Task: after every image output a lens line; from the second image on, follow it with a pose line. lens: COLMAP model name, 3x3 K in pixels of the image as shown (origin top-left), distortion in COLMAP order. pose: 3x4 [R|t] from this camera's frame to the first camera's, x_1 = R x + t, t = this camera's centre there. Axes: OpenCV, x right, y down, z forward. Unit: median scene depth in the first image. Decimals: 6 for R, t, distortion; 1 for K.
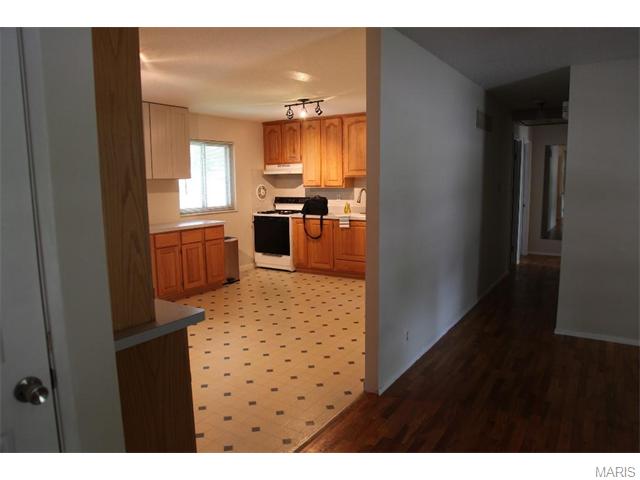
lens RADIAL K [[432.0, 0, 319.3], [0, 432.0, 239.1], [0, 0, 1]] dist [-0.103443, 0.052846]
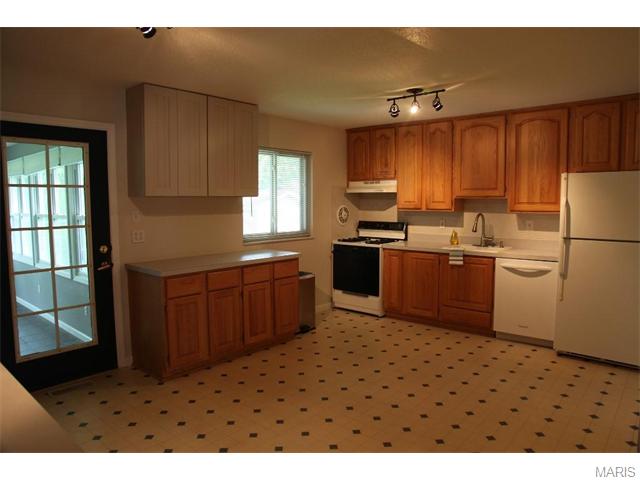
lens RADIAL K [[432.0, 0, 326.5], [0, 432.0, 237.8], [0, 0, 1]] dist [-0.103443, 0.052846]
pose [[0.991656, 0.022813, -0.126881, -0.070477], [-0.028931, 0.998495, -0.046587, -0.031402], [0.125627, 0.049869, 0.990823, 0.225361]]
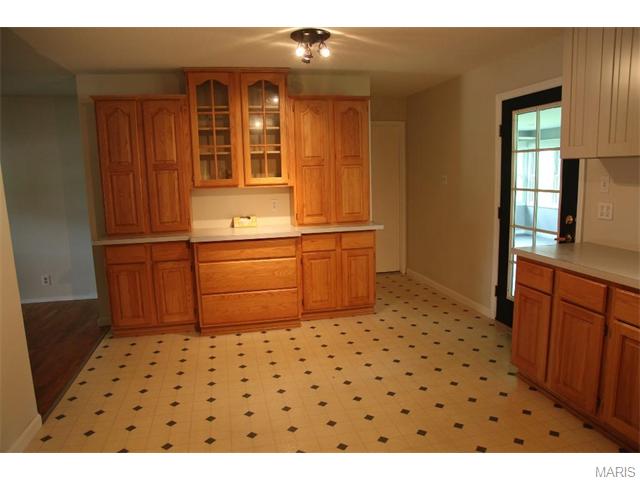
lens RADIAL K [[432.0, 0, 317.2], [0, 432.0, 236.3], [0, 0, 1]] dist [-0.103443, 0.052846]
pose [[-0.689885, 0.143628, -0.709528, 0.120068], [-0.058823, 0.965758, 0.252690, -0.120646], [0.721525, 0.216063, -0.657813, 0.852769]]
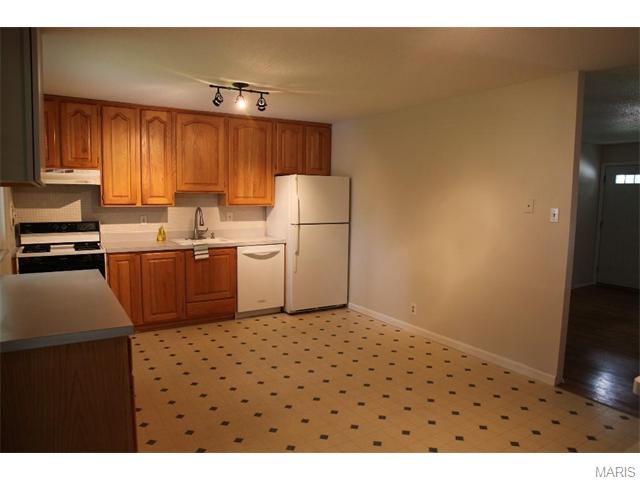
lens RADIAL K [[432.0, 0, 314.1], [0, 432.0, 238.7], [0, 0, 1]] dist [-0.103443, 0.052846]
pose [[0.435686, -0.068487, 0.897489, -0.516910], [0.105032, 0.994158, 0.024876, -0.058191], [-0.893949, 0.083427, 0.440334, 0.476930]]
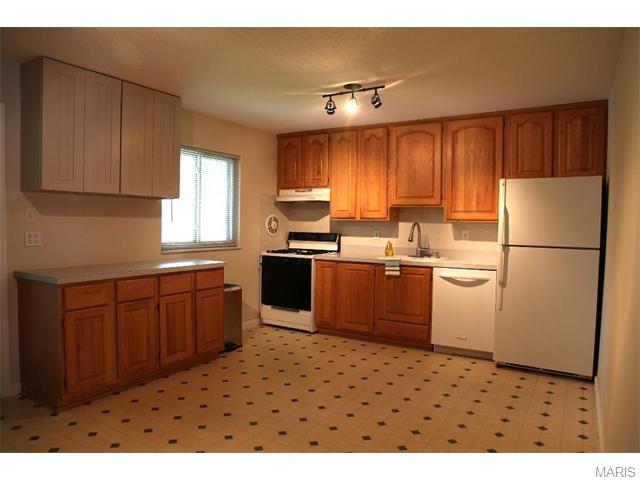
lens RADIAL K [[432.0, 0, 320.6], [0, 432.0, 242.5], [0, 0, 1]] dist [-0.103443, 0.052846]
pose [[0.999276, 0.027229, 0.026590, -0.079393], [-0.024721, 0.995588, -0.090513, -0.013026], [-0.028937, 0.089790, 0.995540, 0.280106]]
